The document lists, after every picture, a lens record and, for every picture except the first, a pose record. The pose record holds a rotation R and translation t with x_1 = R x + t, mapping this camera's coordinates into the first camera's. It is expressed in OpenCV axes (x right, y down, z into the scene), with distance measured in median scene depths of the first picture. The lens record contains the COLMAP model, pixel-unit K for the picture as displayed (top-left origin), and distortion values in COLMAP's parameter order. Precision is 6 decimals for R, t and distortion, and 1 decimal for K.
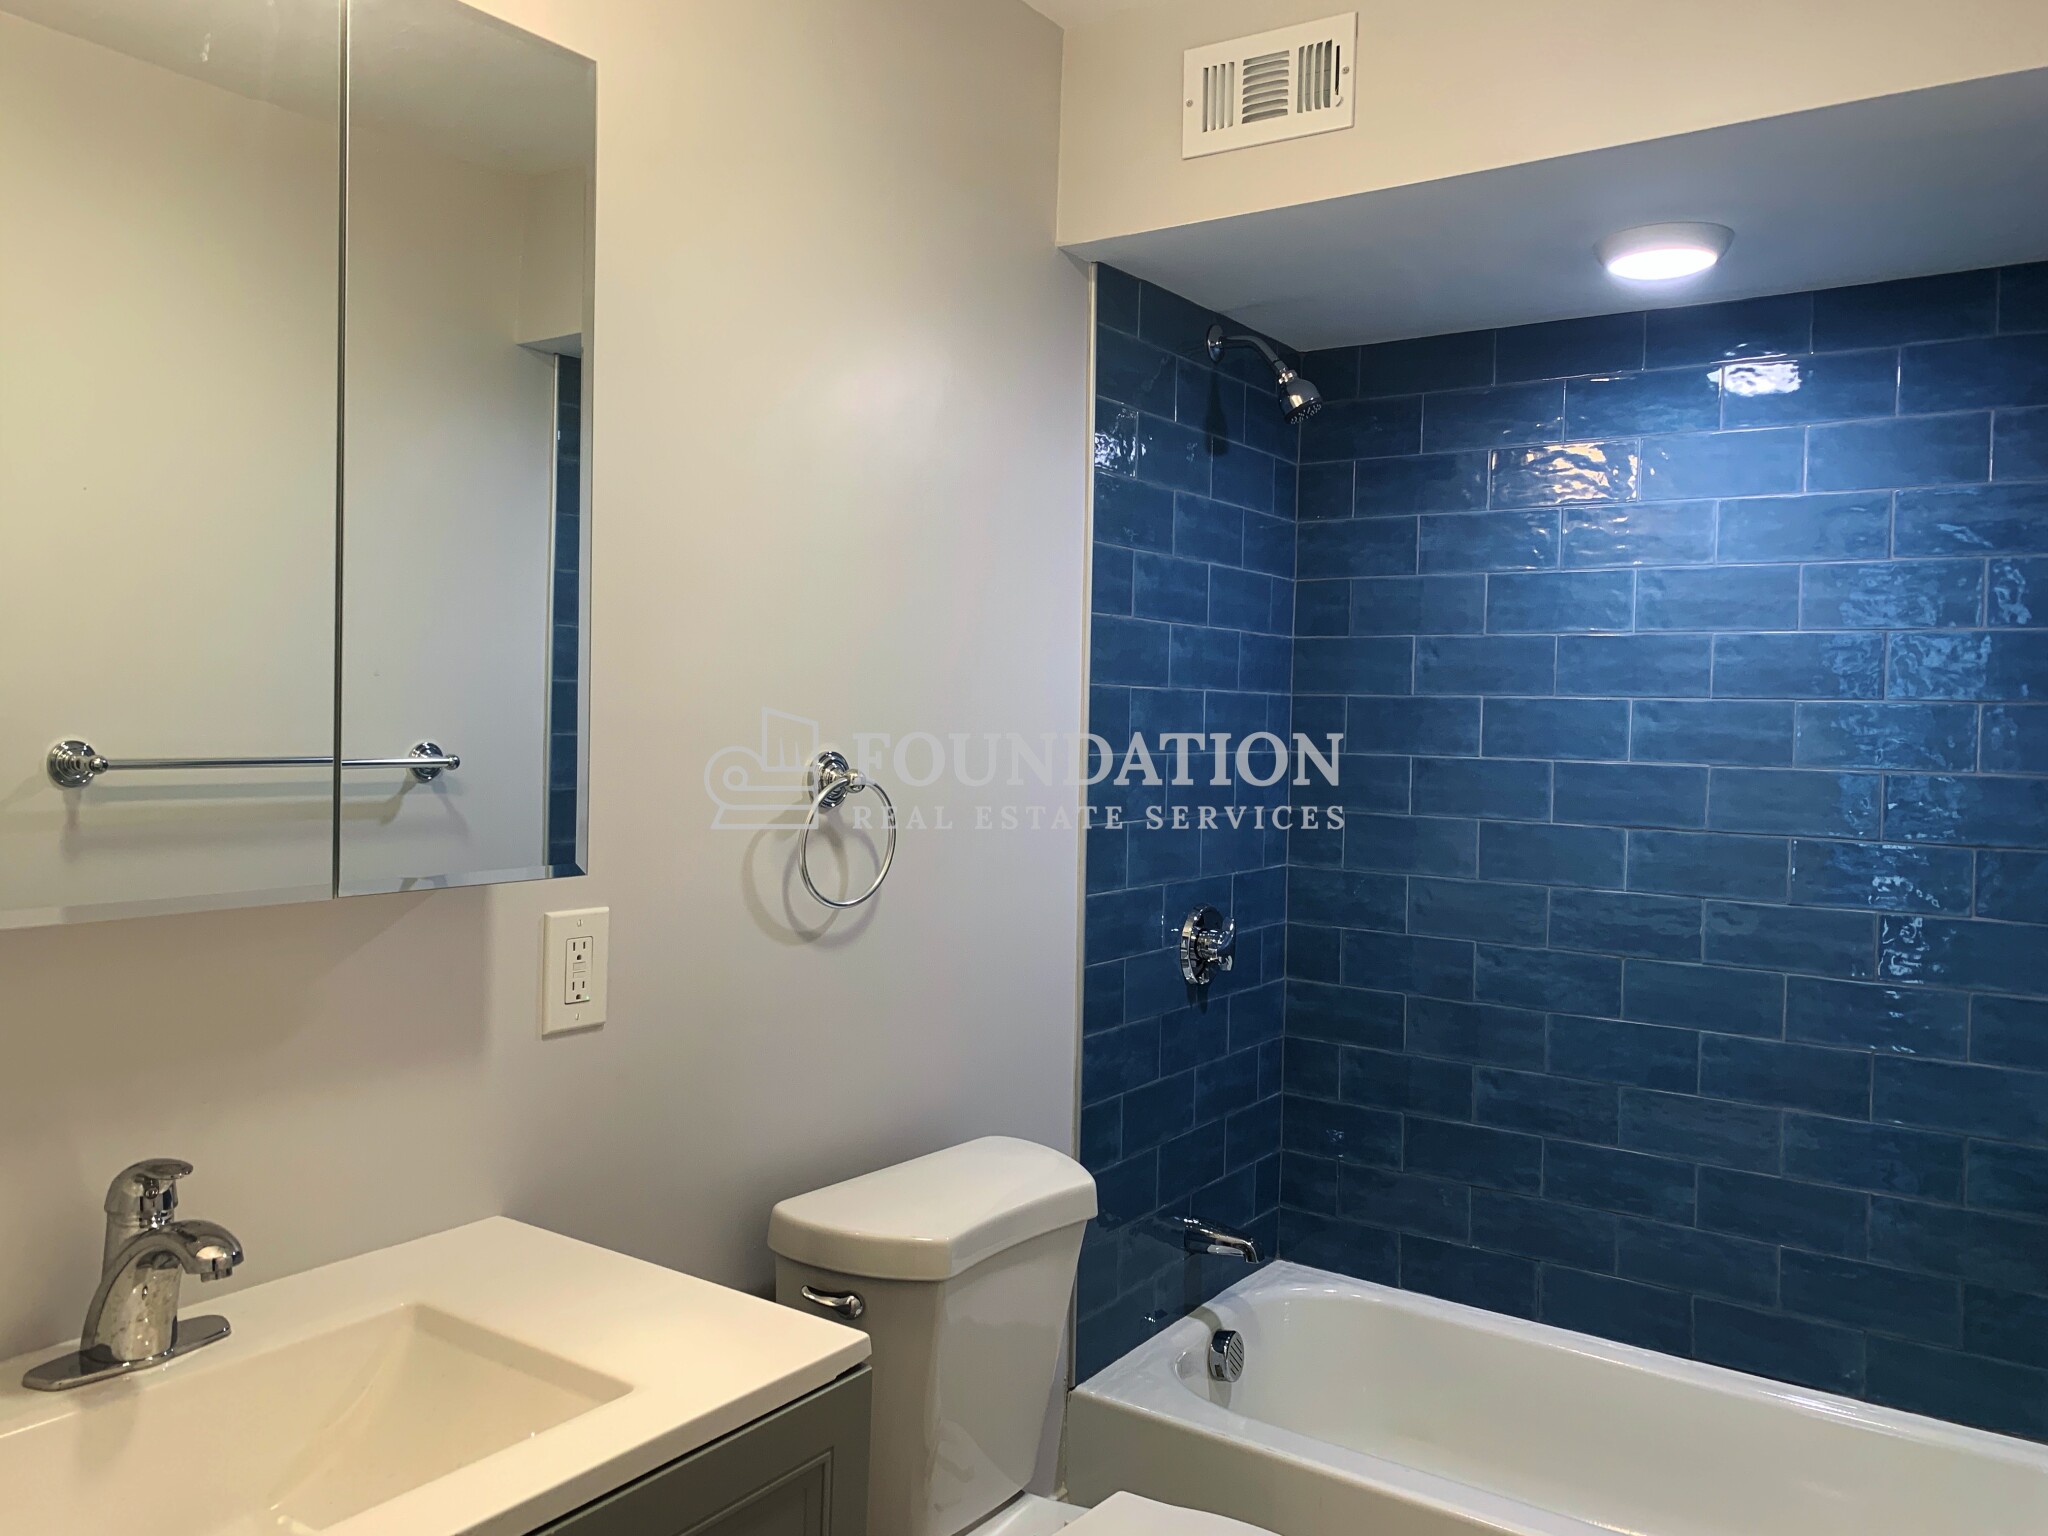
lens RADIAL K [[1565.5, 0, 1013.9], [0, 1565.5, 760.1], [0, 0, 1]] dist [0.040925, -0.045325]
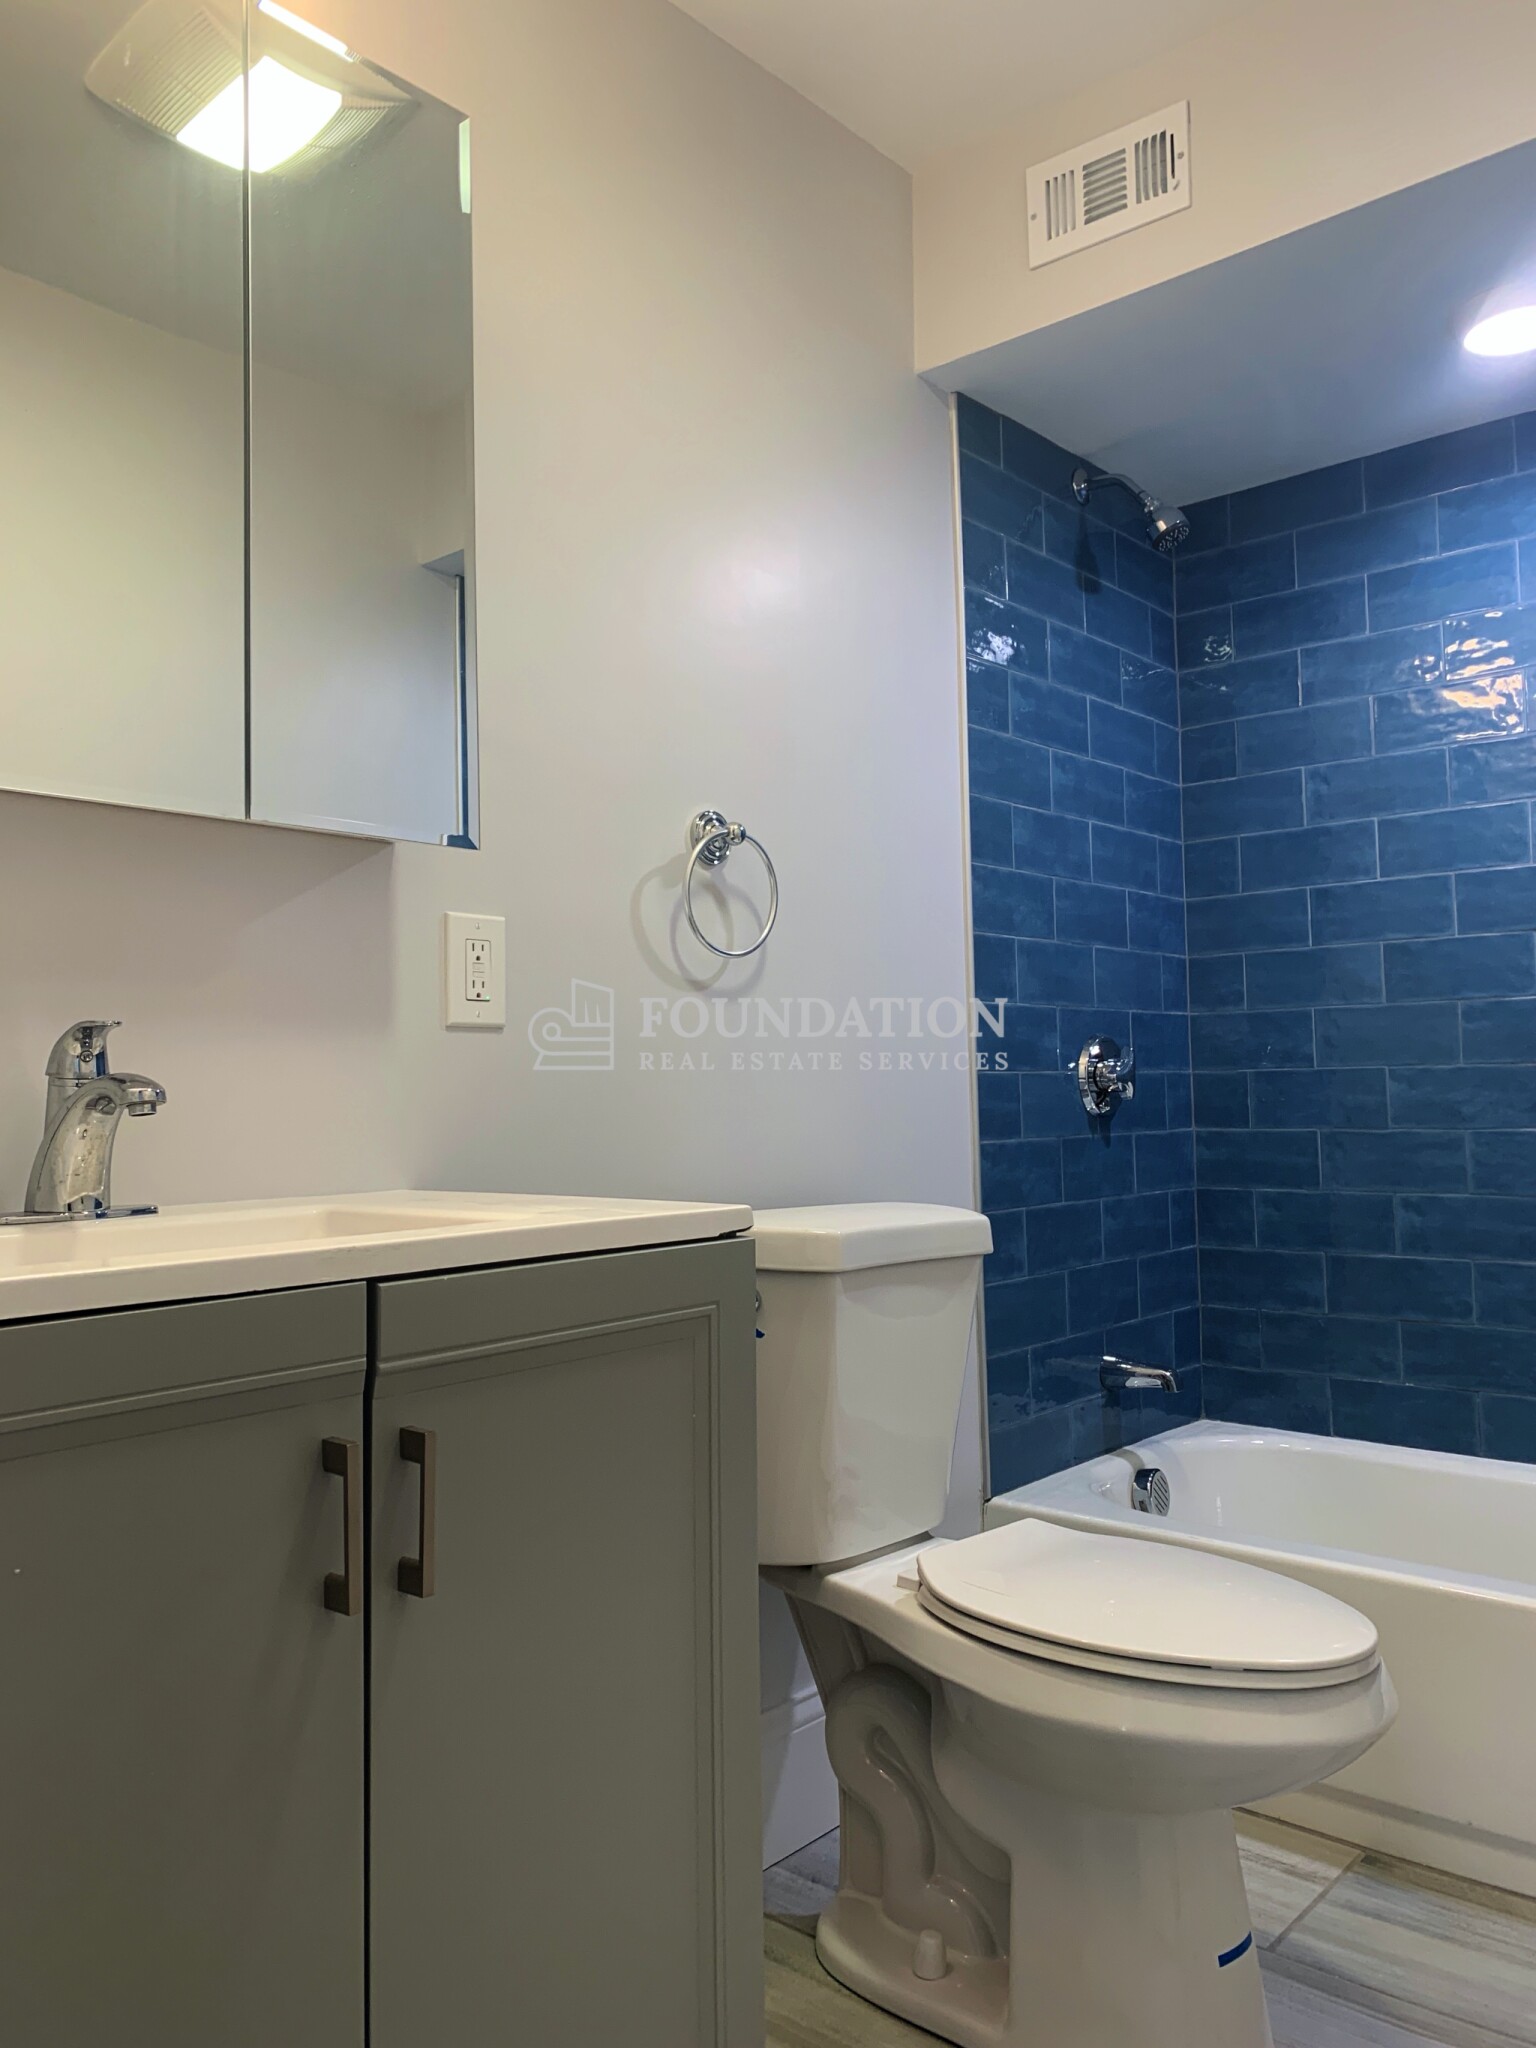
lens RADIAL K [[1565.5, 0, 772.9], [0, 1565.5, 1009.7], [0, 0, 1]] dist [0.040925, -0.045325]
pose [[0.993450, -0.047664, -0.103850, 0.018796], [0.039131, 0.995805, -0.082709, 0.159203], [0.107356, 0.078103, 0.991148, -0.017617]]
